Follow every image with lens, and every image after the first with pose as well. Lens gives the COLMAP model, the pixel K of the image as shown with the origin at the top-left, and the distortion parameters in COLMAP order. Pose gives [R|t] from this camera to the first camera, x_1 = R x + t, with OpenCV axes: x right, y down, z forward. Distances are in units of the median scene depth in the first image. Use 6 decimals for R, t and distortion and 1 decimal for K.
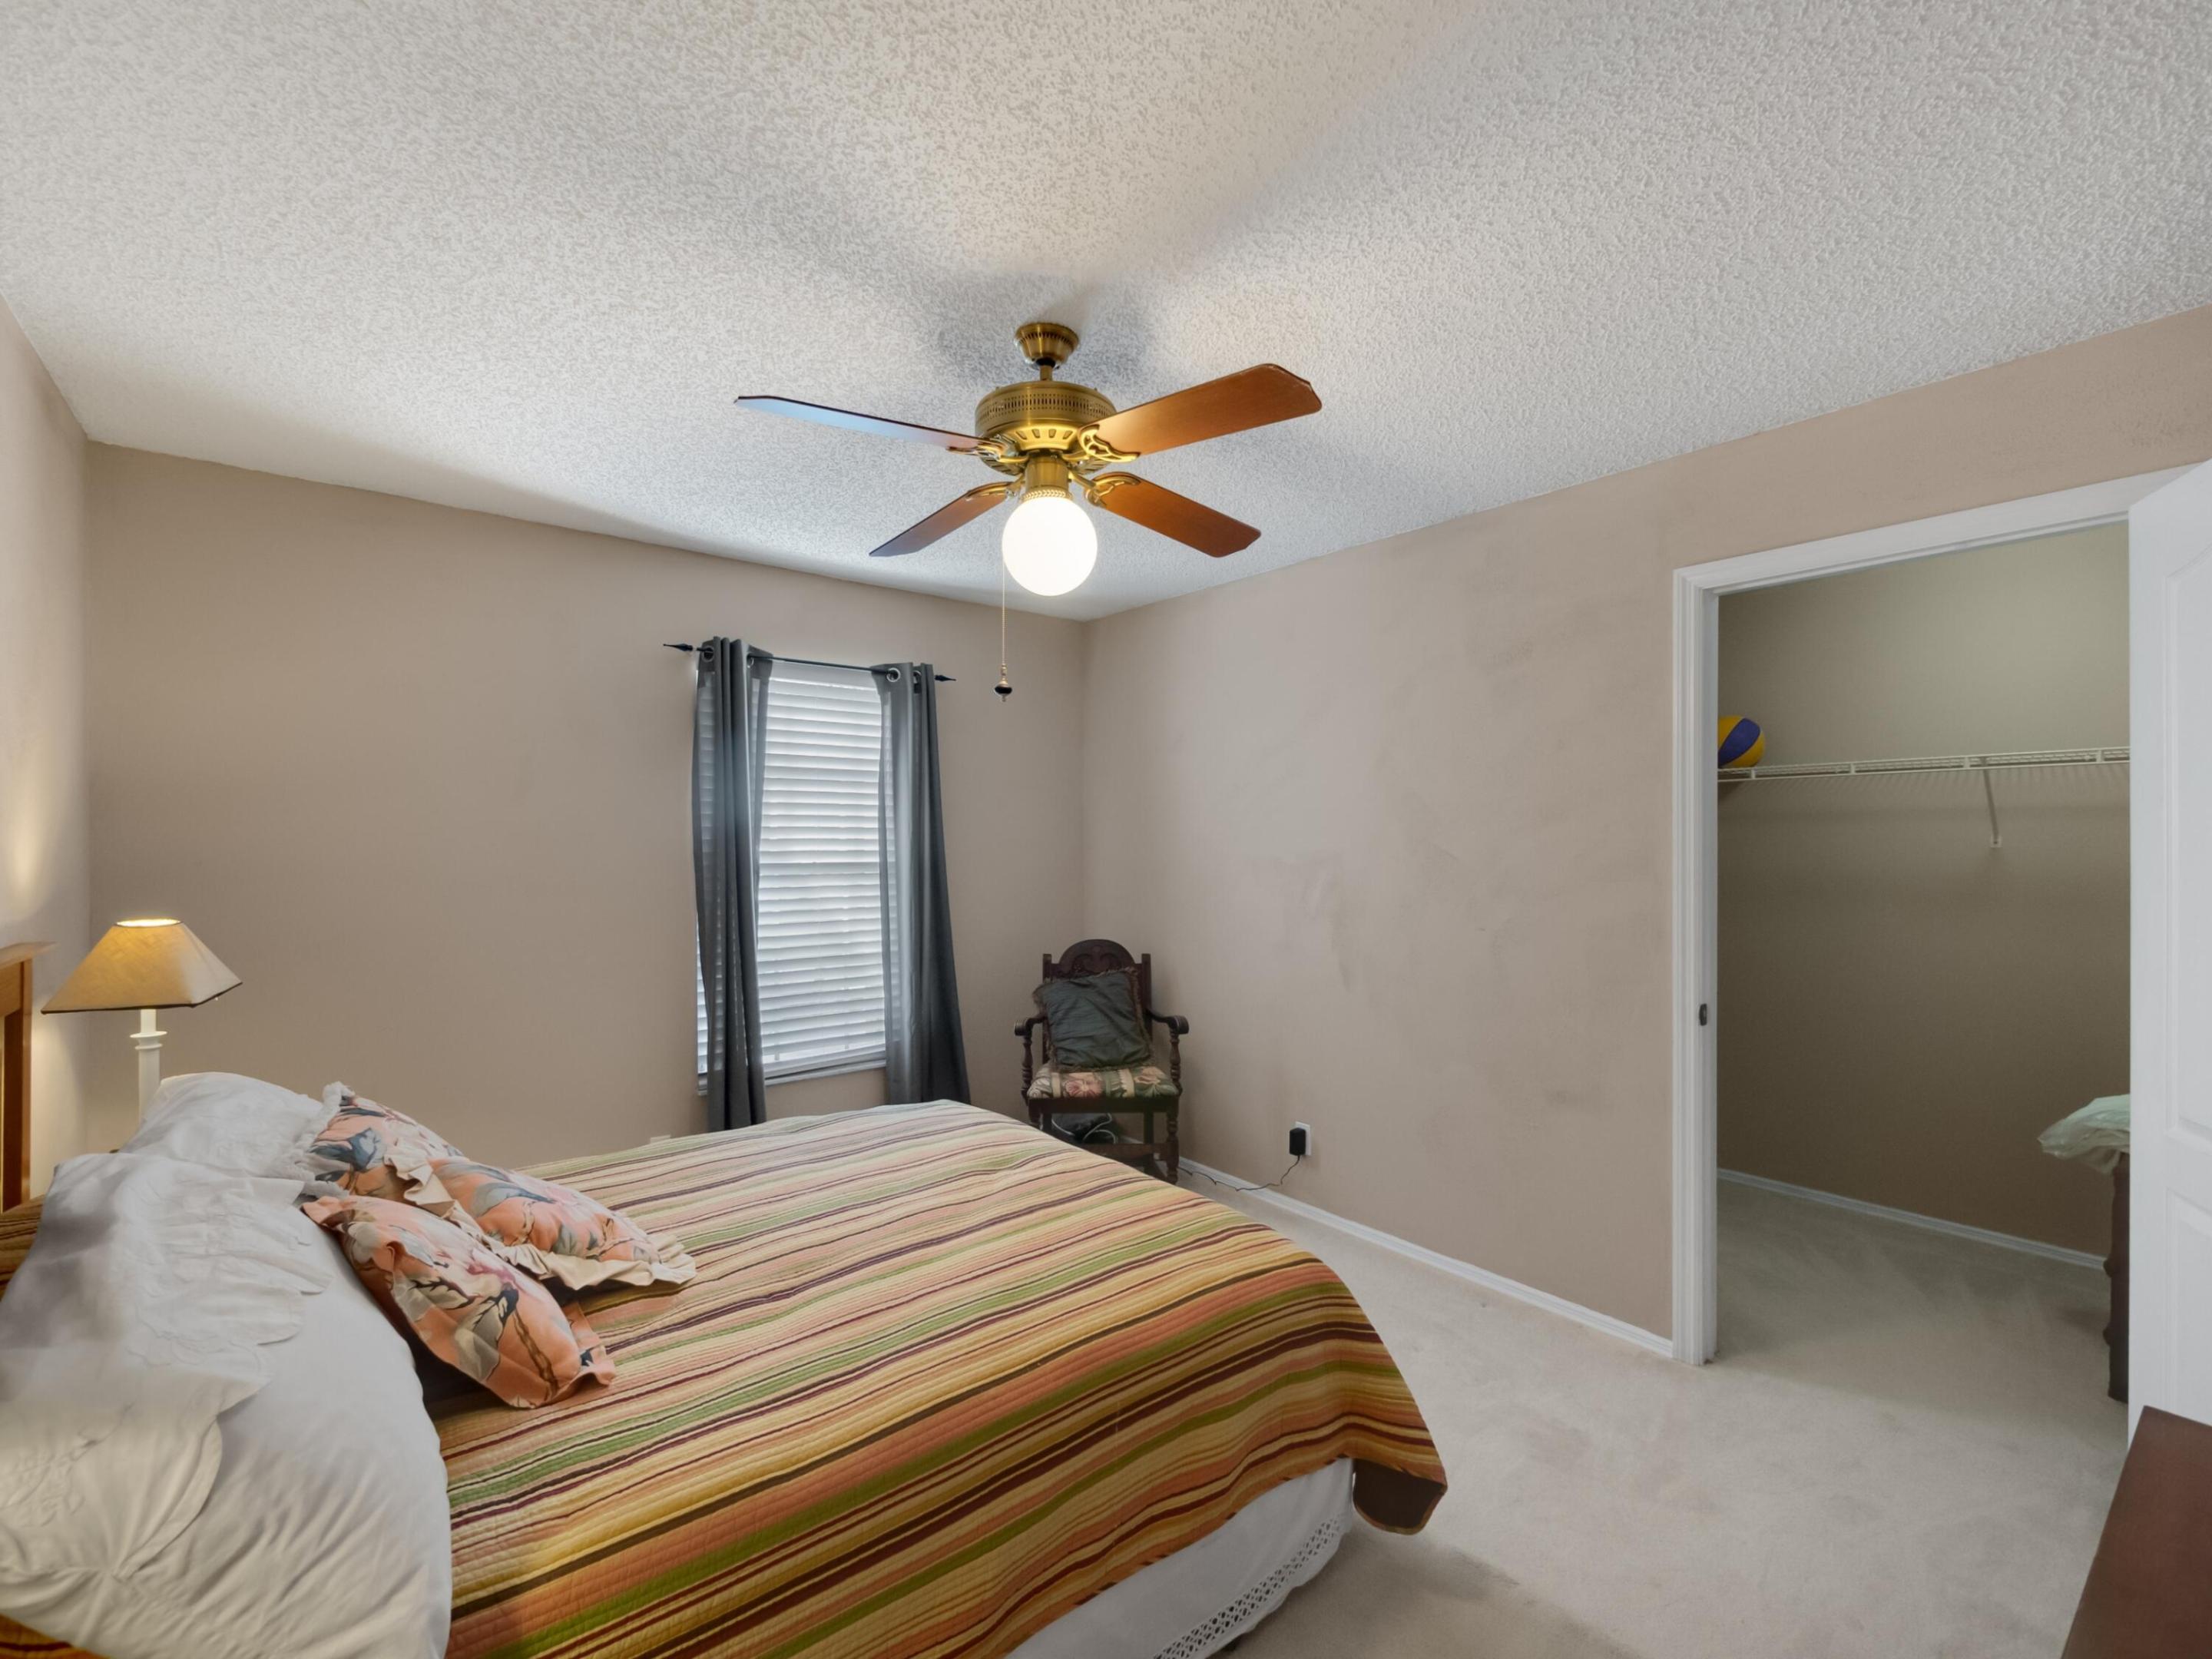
lens RADIAL K [[940.8, 0, 1106.0], [0, 940.8, 829.5], [0, 0, 1]] dist [-0.002872, -0.000233]
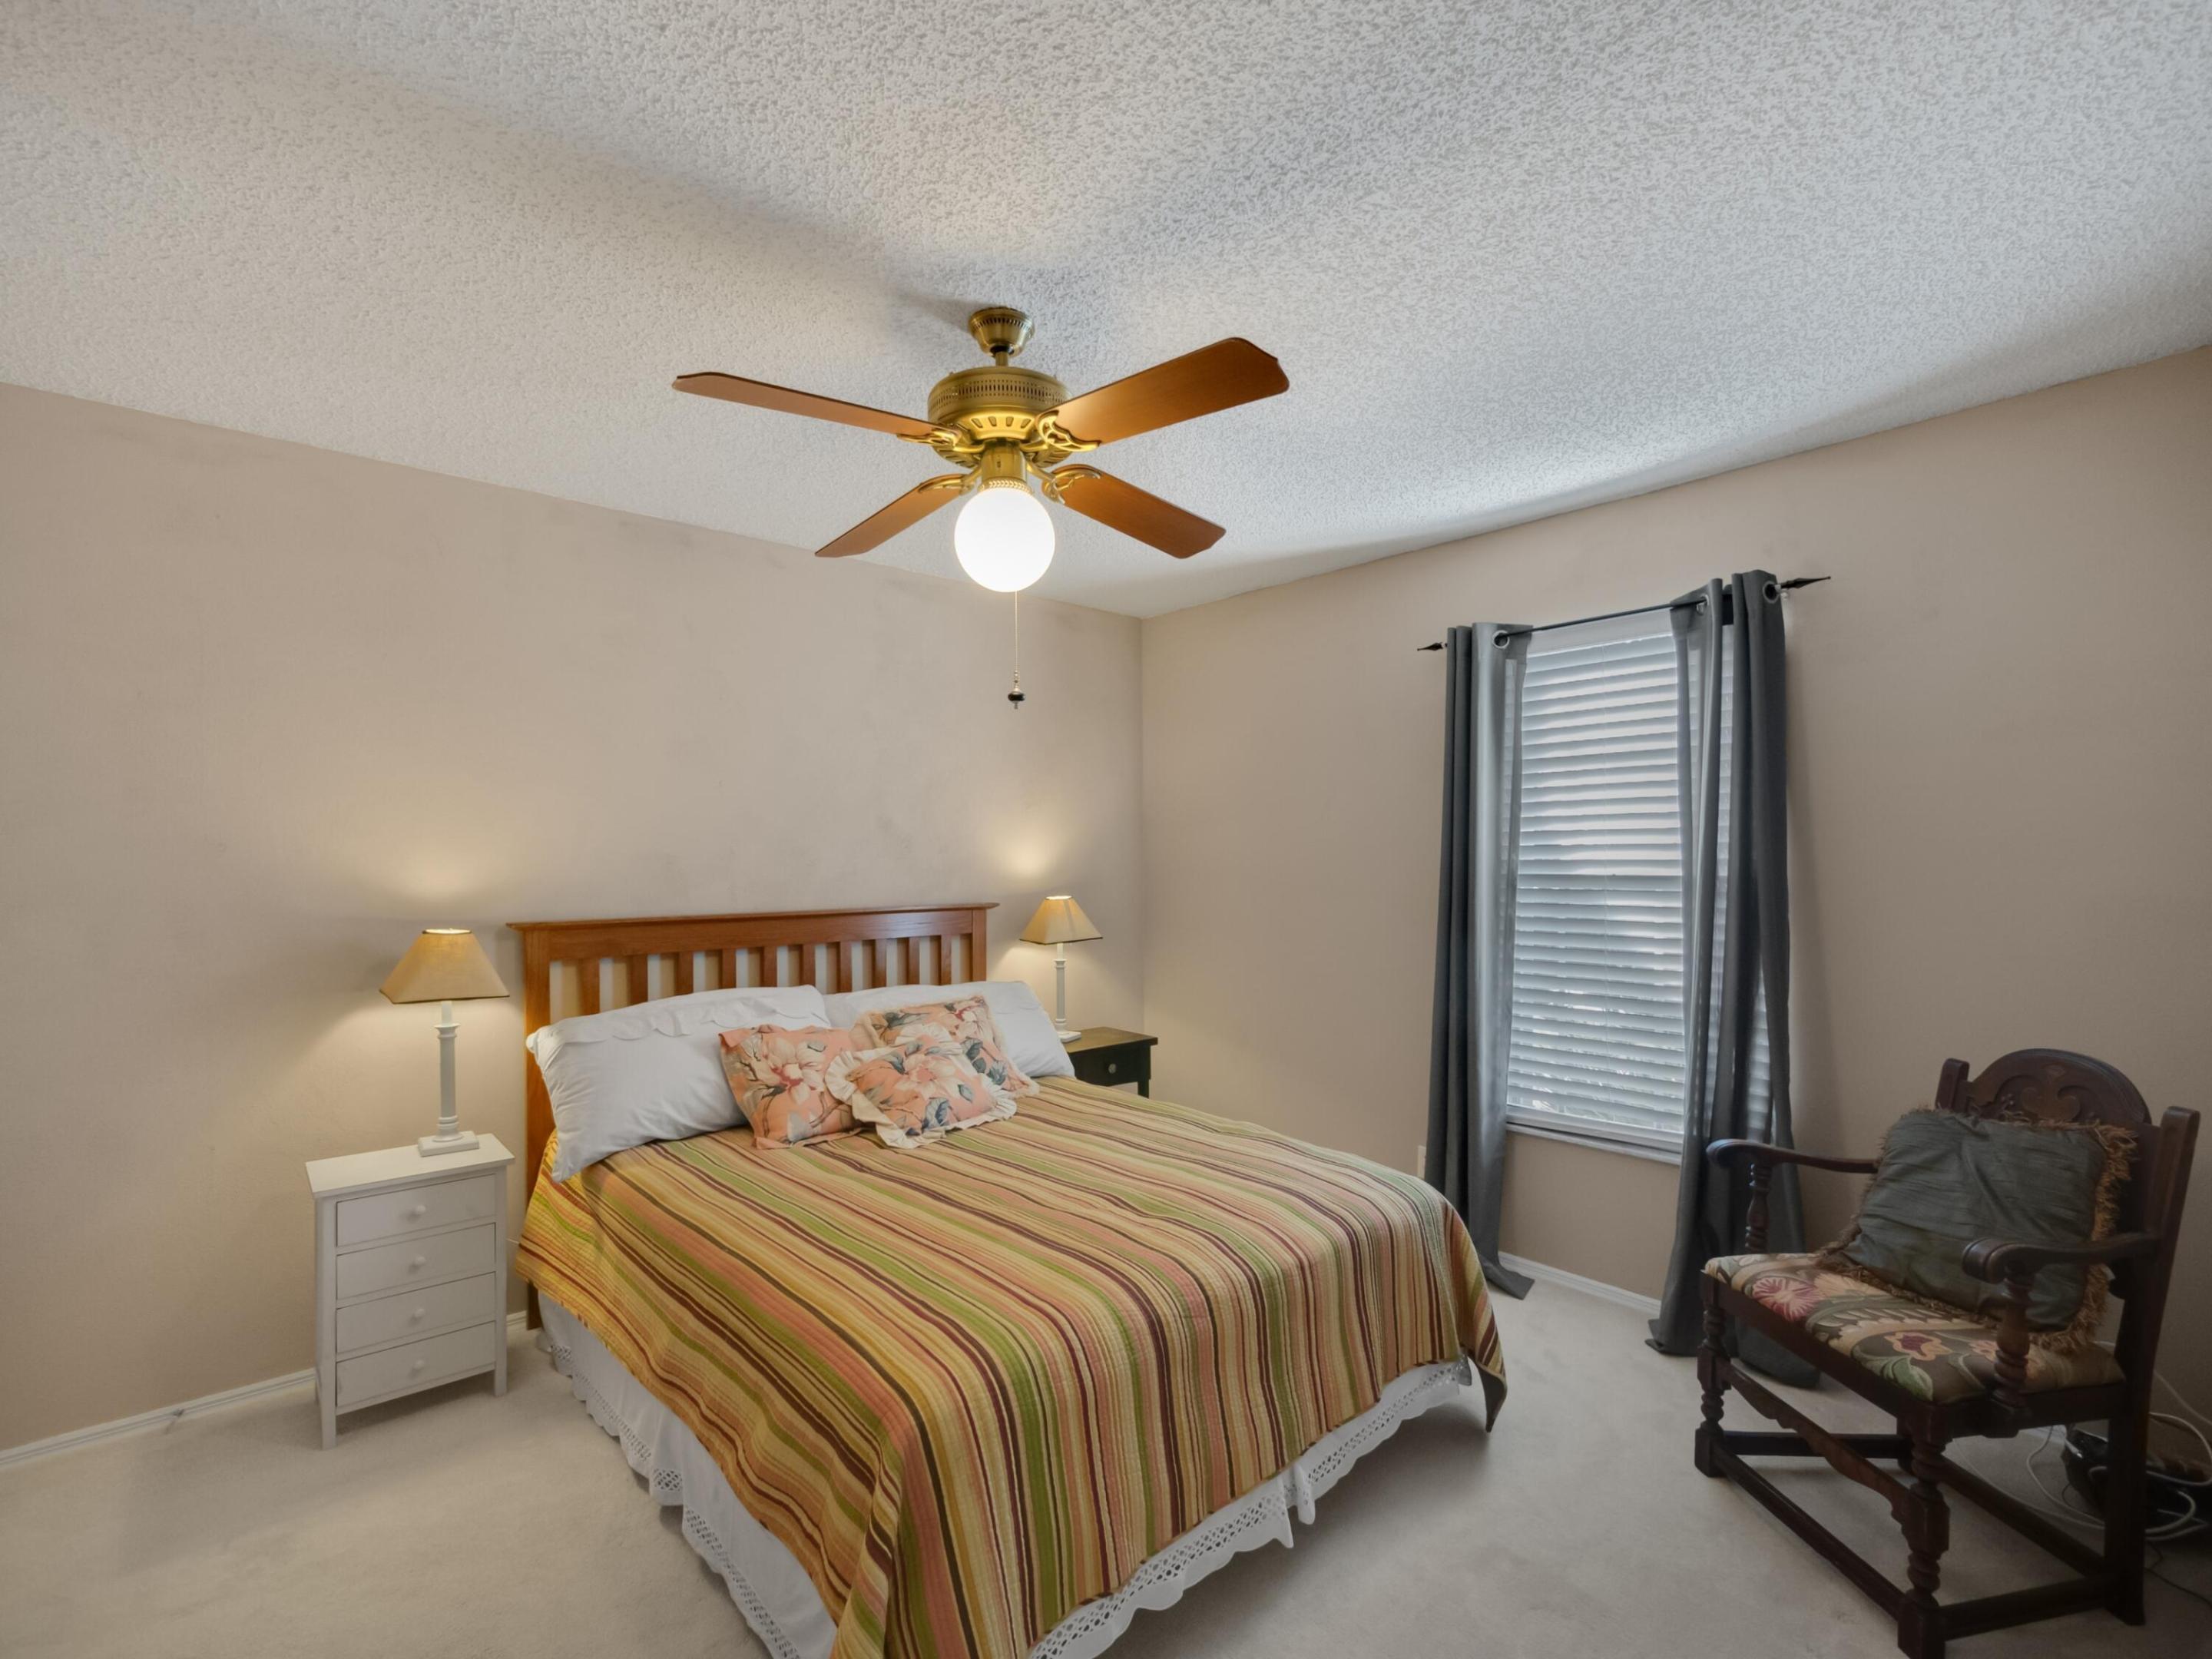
lens RADIAL K [[1008.8, 0, 1106.0], [0, 1008.8, 829.5], [0, 0, 1]] dist [-0.000085, -0.000027]
pose [[0.057829, -0.028551, -0.997918, 0.861714], [0.016339, 0.999484, -0.027649, 0.025828], [0.998193, -0.014706, 0.058266, 0.927938]]
